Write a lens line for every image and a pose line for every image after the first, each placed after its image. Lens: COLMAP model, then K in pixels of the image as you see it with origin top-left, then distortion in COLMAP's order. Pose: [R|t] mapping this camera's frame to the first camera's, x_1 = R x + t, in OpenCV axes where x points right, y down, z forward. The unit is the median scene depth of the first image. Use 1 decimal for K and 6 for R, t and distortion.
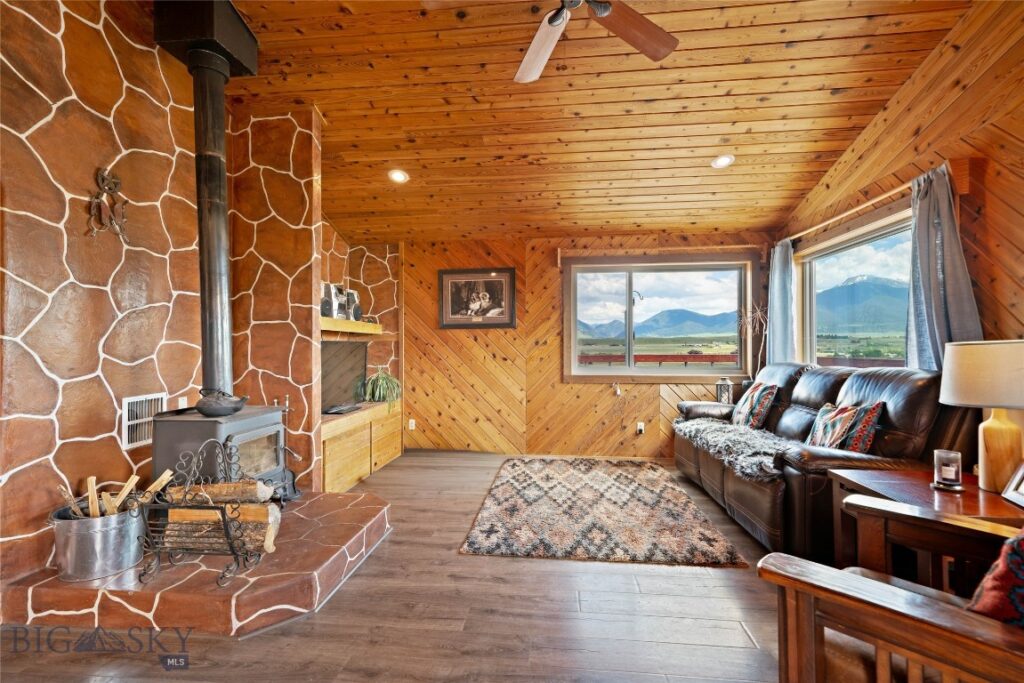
lens RADIAL K [[469.6, 0, 509.8], [0, 469.6, 344.2], [0, 0, 1]] dist [-0.000301, -0.000007]
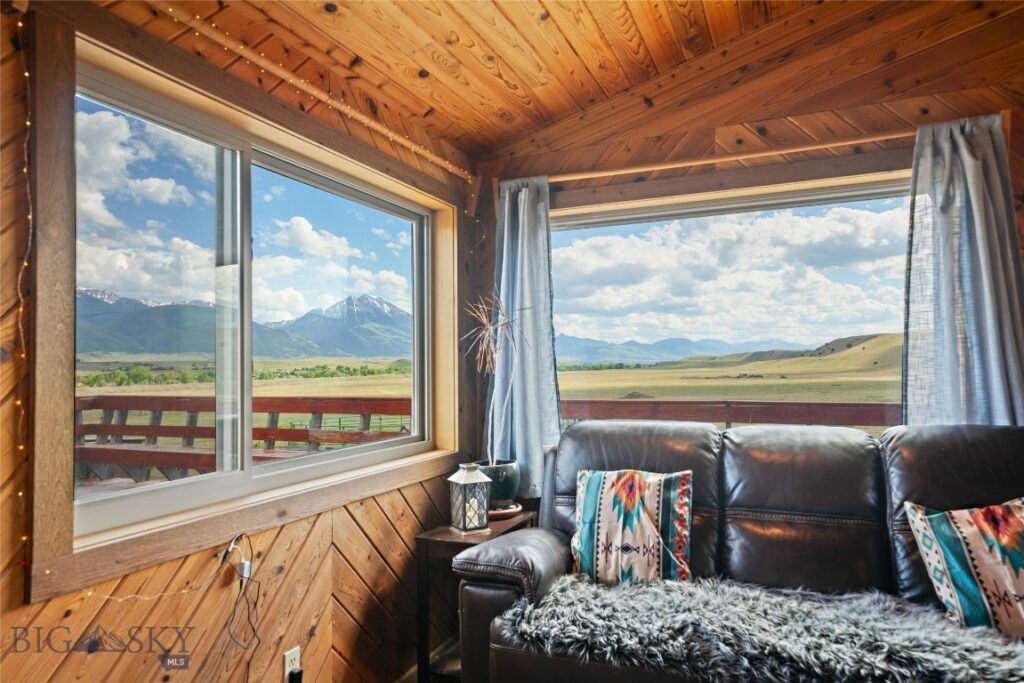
lens RADIAL K [[679.8, 0, 510.2], [0, 679.8, 343.9], [0, 0, 1]] dist [0.037348, 0.000396]
pose [[0.298069, 0.033479, 0.953957, -0.124898], [0.006643, 0.999288, -0.037146, -0.016046], [-0.954521, 0.017409, 0.297634, 0.815150]]
